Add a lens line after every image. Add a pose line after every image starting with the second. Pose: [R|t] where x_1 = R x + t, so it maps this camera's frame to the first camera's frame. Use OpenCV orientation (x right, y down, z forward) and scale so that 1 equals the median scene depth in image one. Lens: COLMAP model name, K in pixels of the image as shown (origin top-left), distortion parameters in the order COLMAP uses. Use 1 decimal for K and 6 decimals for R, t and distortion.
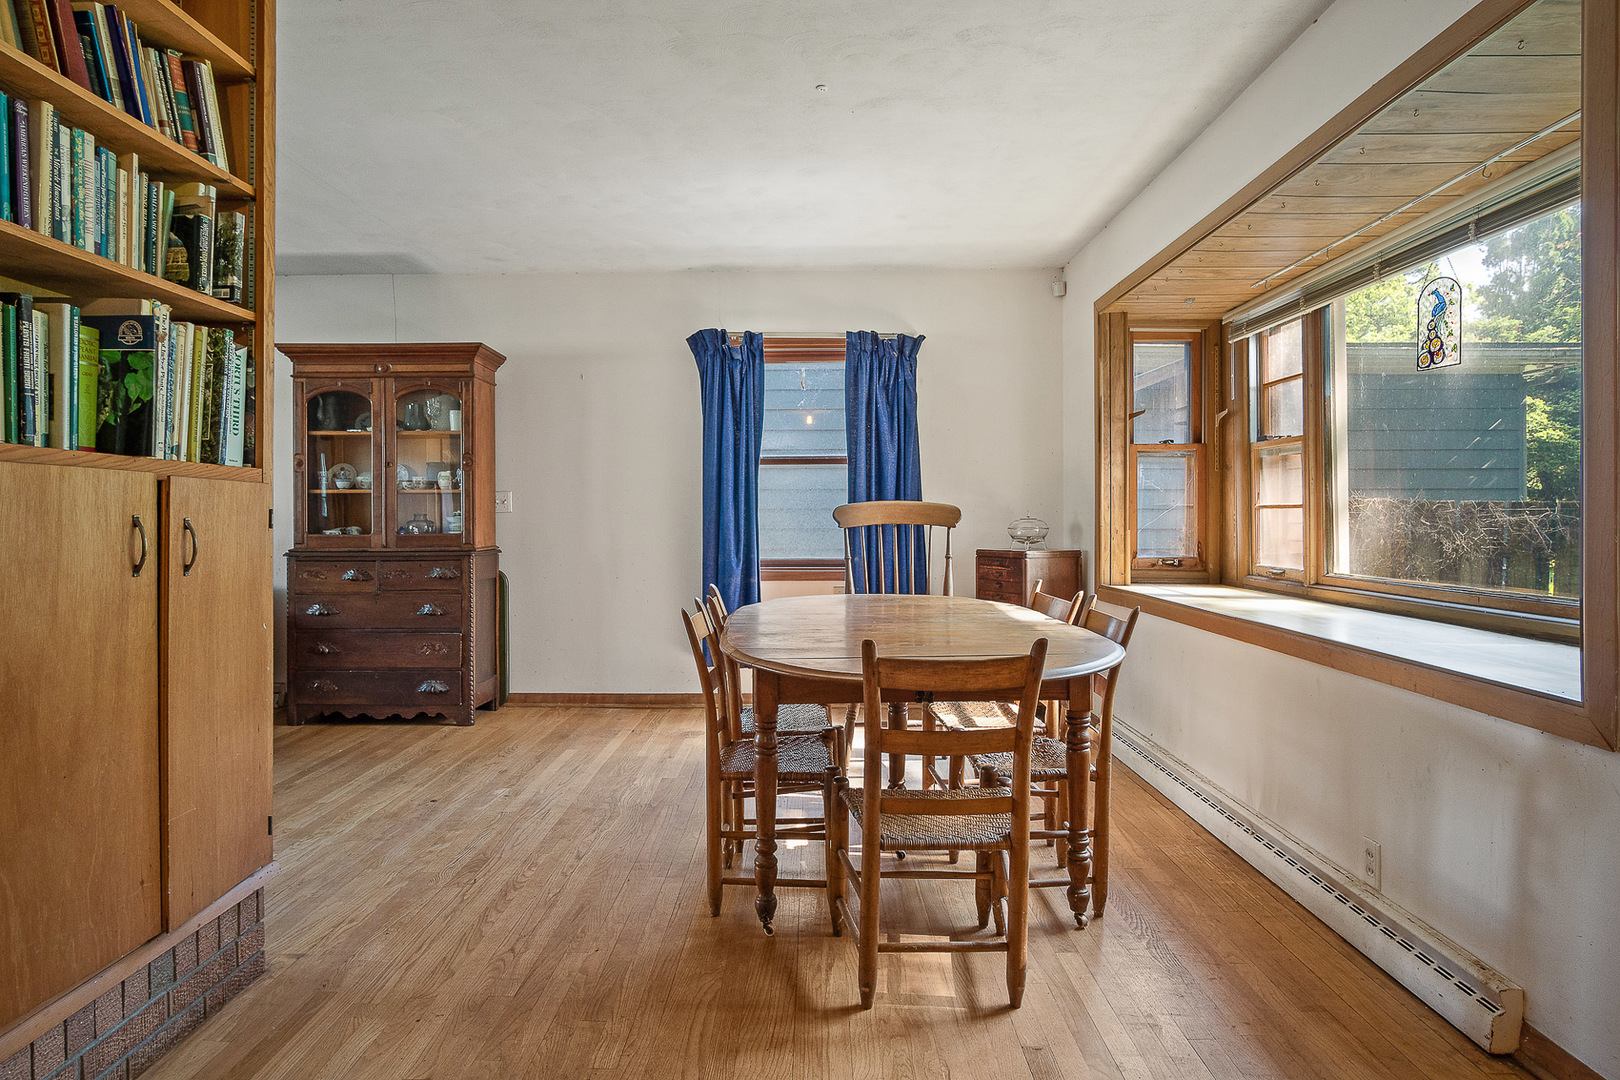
lens RADIAL K [[886.0, 0, 808.5], [0, 886.0, 537.3], [0, 0, 1]] dist [-0.007850, 0.001861]
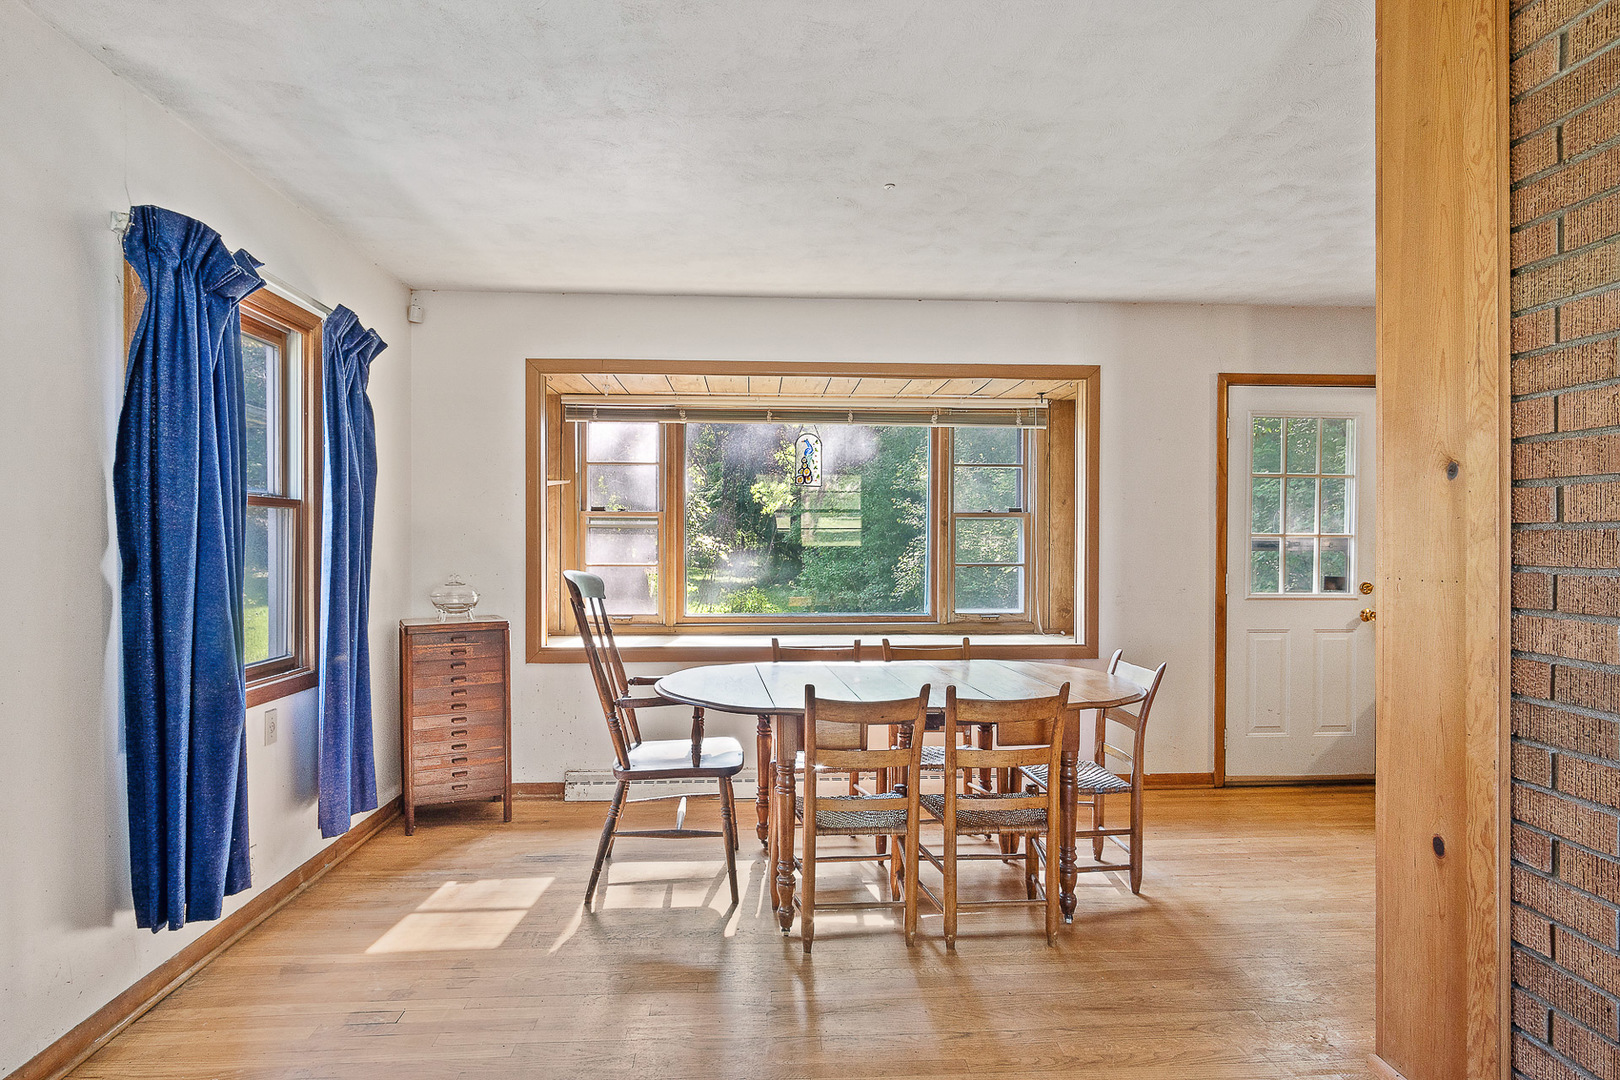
lens RADIAL K [[886.0, 0, 811.1], [0, 886.0, 545.1], [0, 0, 1]] dist [-0.007850, 0.001861]
pose [[-0.078140, 0.004795, 0.996931, -1.009930], [0.027596, 0.999616, -0.002645, -0.073480], [-0.996560, 0.027305, -0.078242, 1.145707]]
